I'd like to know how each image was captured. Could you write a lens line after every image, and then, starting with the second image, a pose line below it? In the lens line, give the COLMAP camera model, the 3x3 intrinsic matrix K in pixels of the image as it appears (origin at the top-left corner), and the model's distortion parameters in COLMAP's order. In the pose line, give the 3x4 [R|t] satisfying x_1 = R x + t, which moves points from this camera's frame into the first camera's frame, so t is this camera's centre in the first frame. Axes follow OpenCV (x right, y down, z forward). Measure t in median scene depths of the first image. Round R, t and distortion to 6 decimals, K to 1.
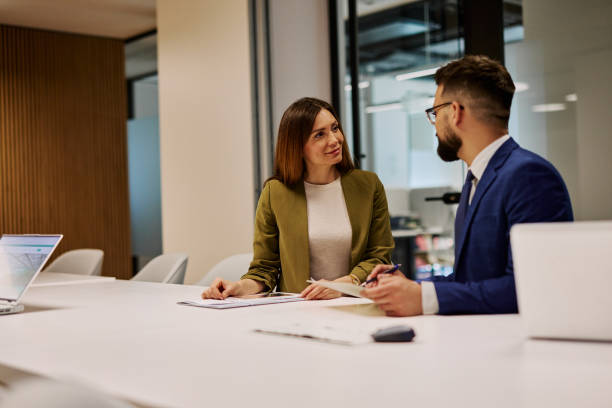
lens RADIAL K [[905.6, 0, 305.3], [0, 905.6, 241.6], [0, 0, 1]] dist [0.037008, 0.024558]
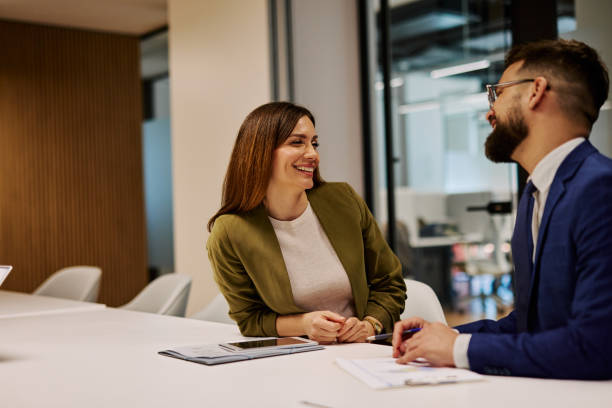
lens RADIAL K [[888.4, 0, 306.0], [0, 888.4, 204.0], [0, 0, 1]] dist [-0.006534, -0.012215]
pose [[0.999325, -0.000302, -0.036724, 0.005730], [-0.001210, 0.999153, -0.041129, -0.013142], [0.036705, 0.041145, 0.998479, 0.106122]]
